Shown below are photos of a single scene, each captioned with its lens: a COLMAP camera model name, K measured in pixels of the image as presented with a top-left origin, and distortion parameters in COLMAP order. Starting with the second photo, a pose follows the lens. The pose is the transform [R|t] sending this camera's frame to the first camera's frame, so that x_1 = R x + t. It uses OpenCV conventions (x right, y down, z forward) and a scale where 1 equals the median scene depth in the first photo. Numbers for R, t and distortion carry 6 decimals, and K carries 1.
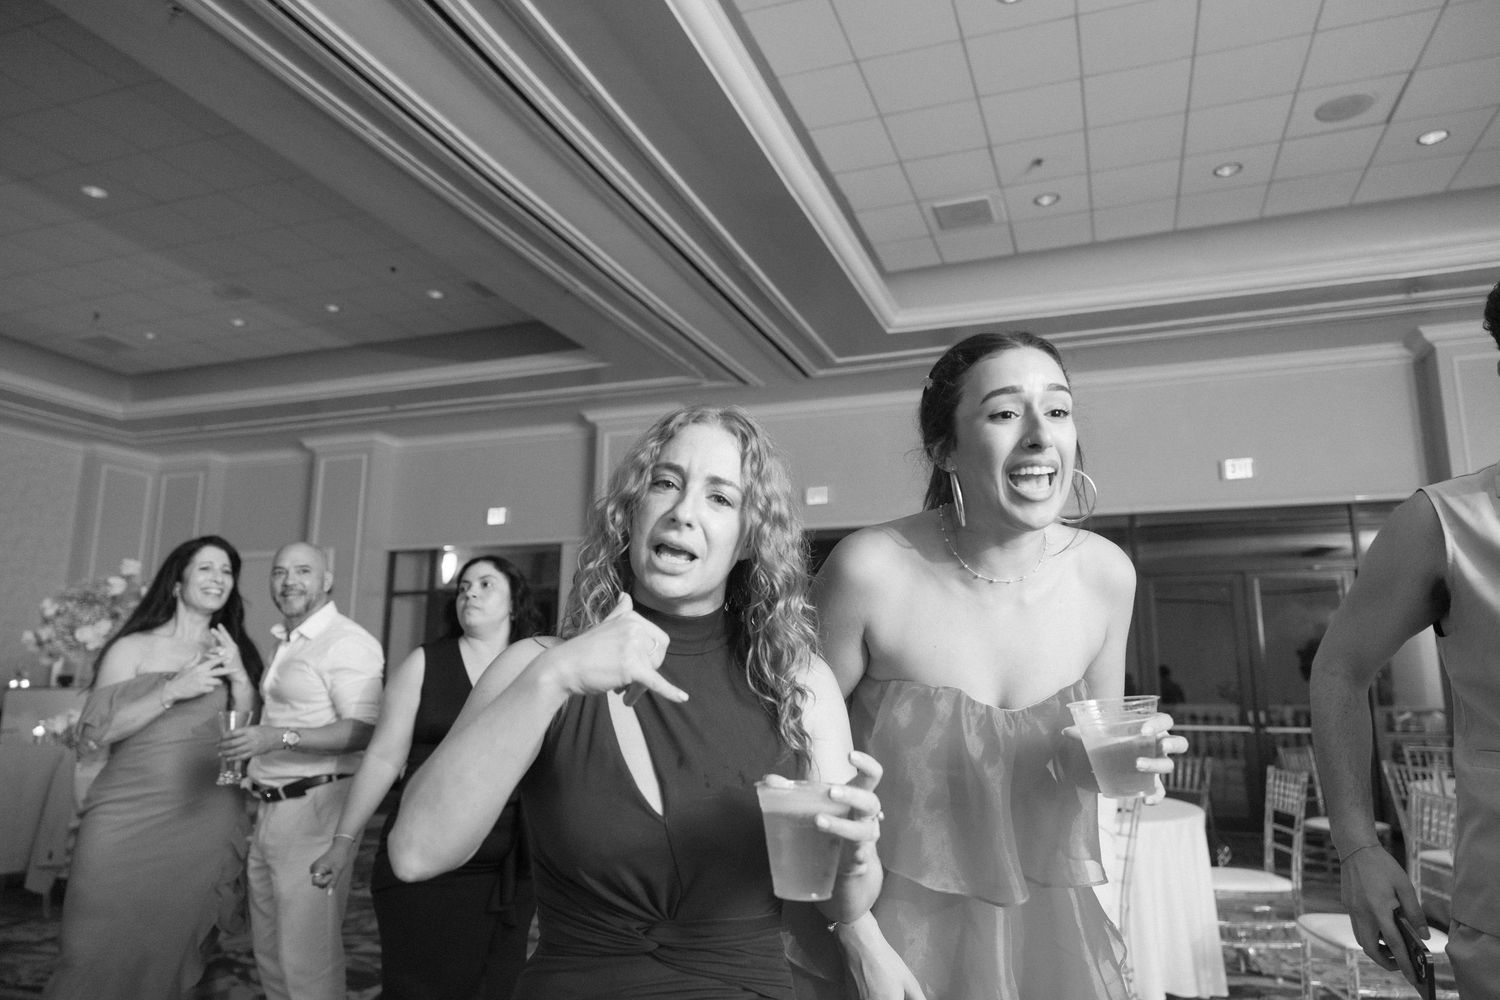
lens RADIAL K [[1009.5, 0, 753.0], [0, 1009.5, 495.5], [0, 0, 1]] dist [0.000821, 0.002559]
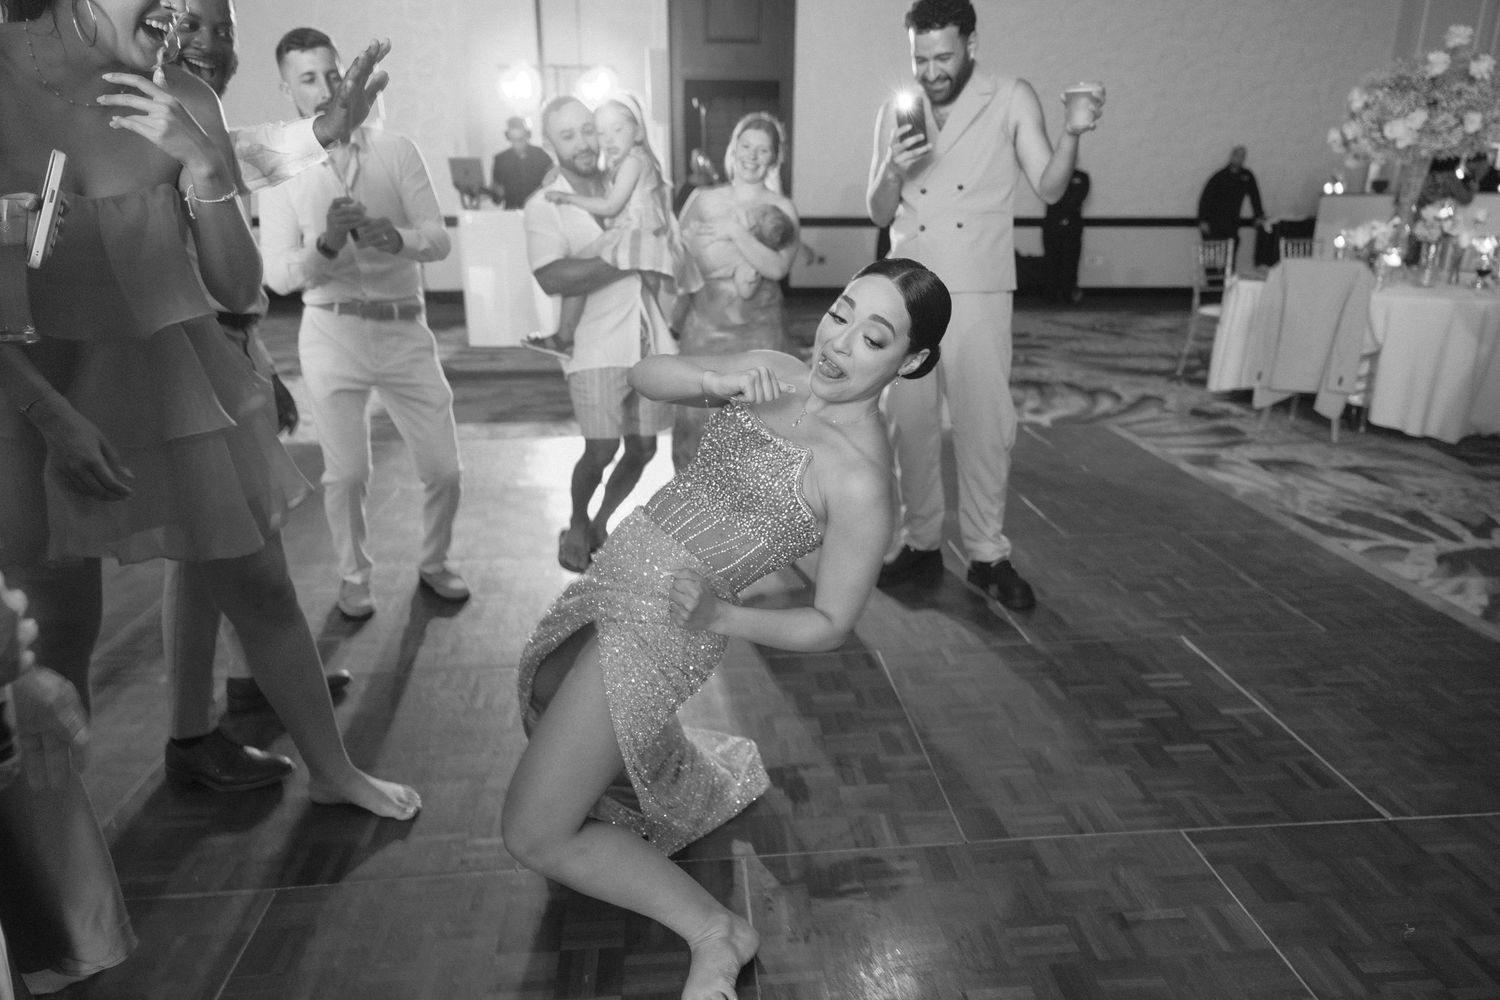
lens RADIAL K [[1009.5, 0, 753.0], [0, 1009.5, 495.5], [0, 0, 1]] dist [0.000821, 0.002559]
pose [[0.419699, 0.262360, -0.868919, -0.076243], [0.167829, 0.918376, 0.358357, 0.026109], [0.892012, -0.296232, 0.341410, 0.147946]]
